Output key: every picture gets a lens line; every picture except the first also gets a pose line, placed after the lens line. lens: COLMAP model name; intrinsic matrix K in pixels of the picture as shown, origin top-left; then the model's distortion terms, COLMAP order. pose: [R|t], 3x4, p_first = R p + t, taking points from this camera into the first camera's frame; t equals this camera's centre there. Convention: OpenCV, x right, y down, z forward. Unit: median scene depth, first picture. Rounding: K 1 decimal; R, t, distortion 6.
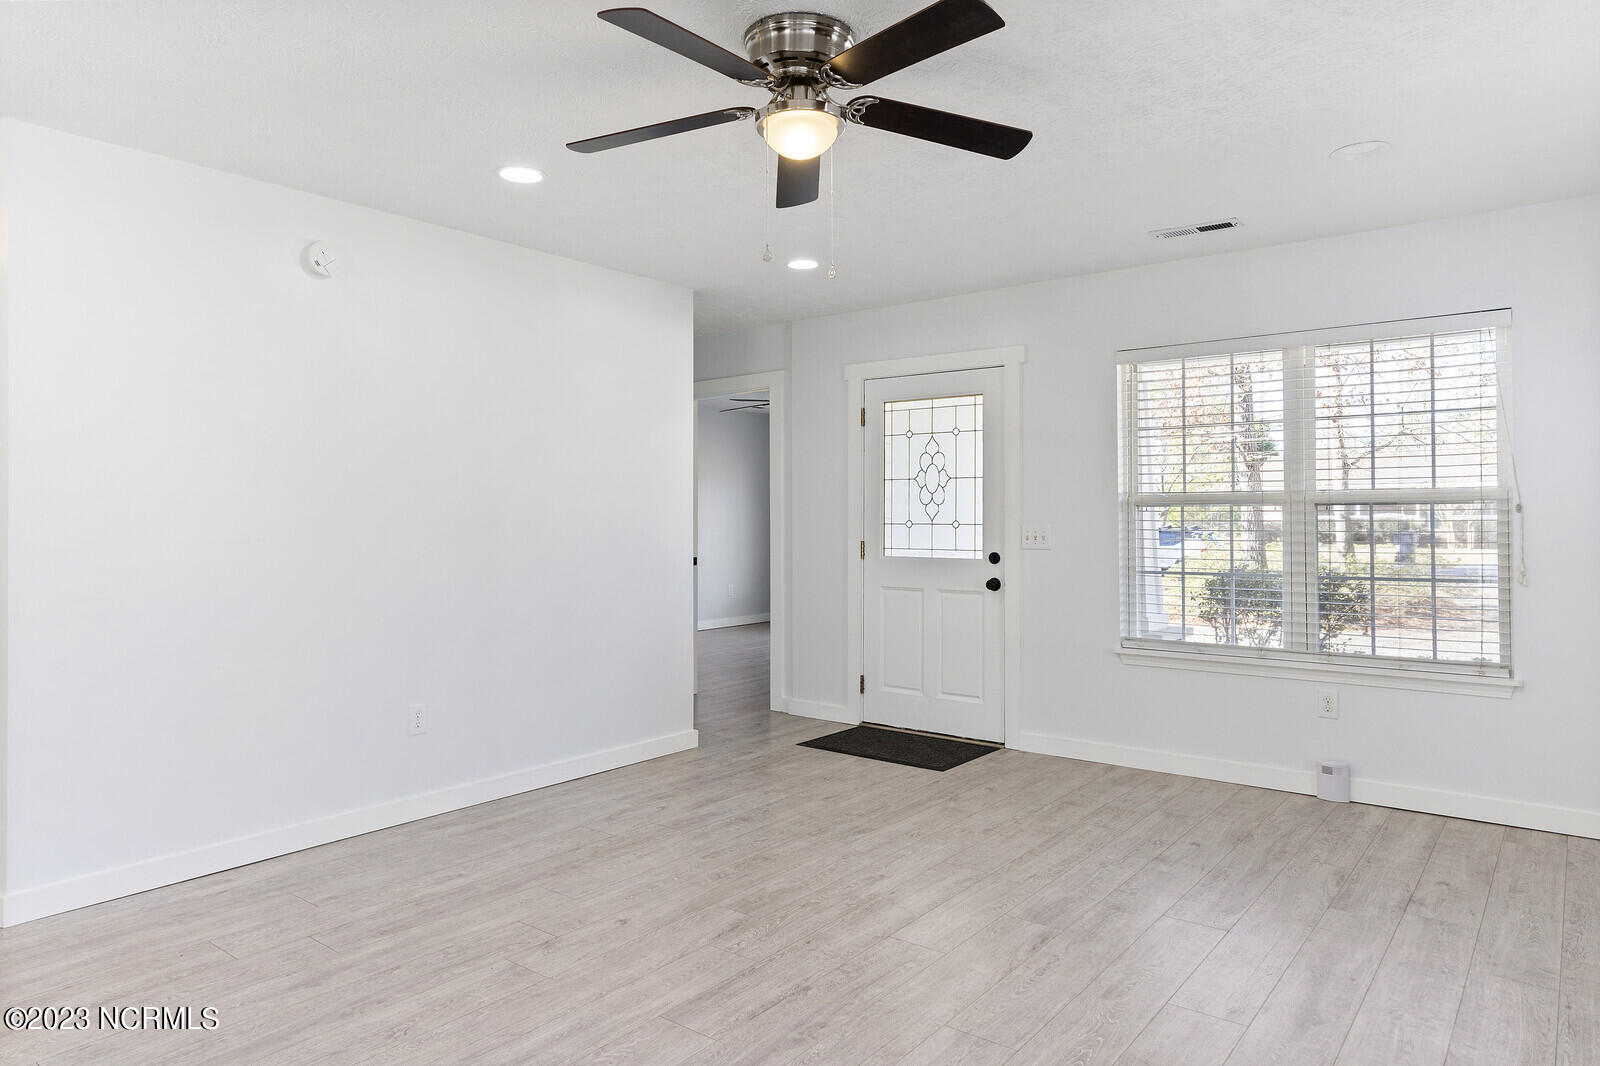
lens RADIAL K [[1001.9, 0, 799.6], [0, 1001.9, 522.0], [0, 0, 1]] dist [-0.000924, 0.000792]
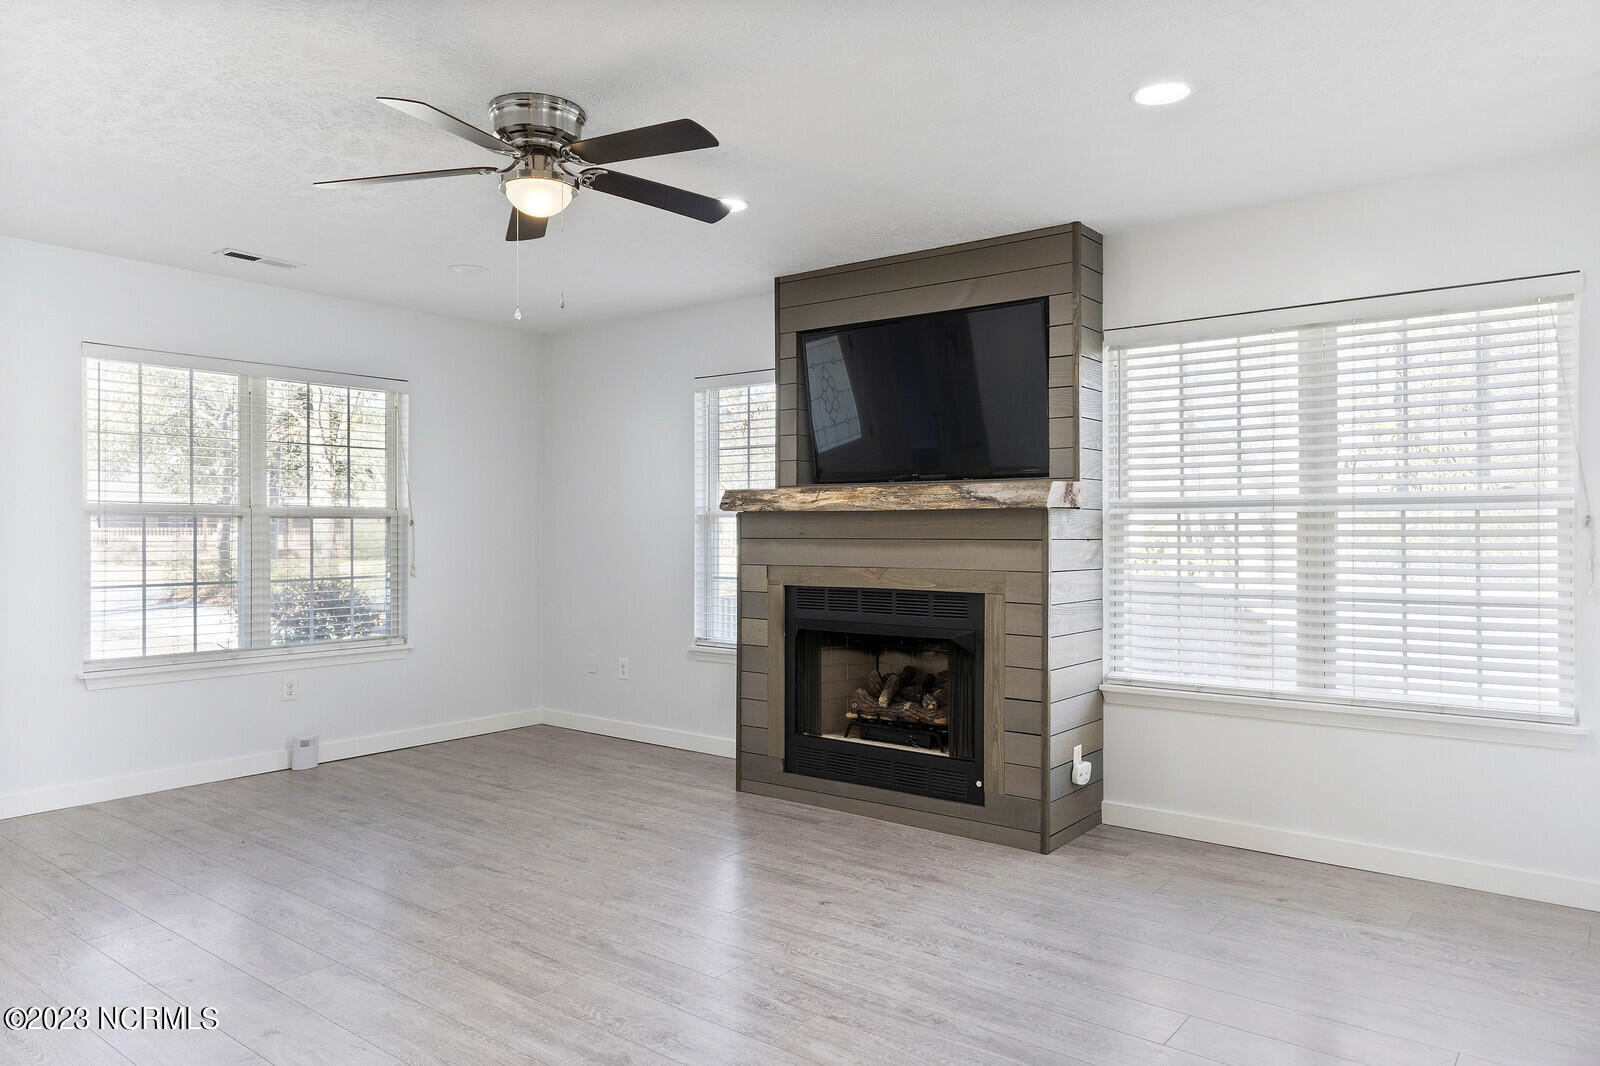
lens RADIAL K [[1064.2, 0, 799.9], [0, 1064.2, 534.9], [0, 0, 1]] dist [-0.000993, 0.000106]
pose [[-0.002382, -0.000761, 0.999997, -1.074874], [0.002927, 0.999995, 0.000768, 0.005255], [-0.999993, 0.002928, -0.002379, 0.613127]]
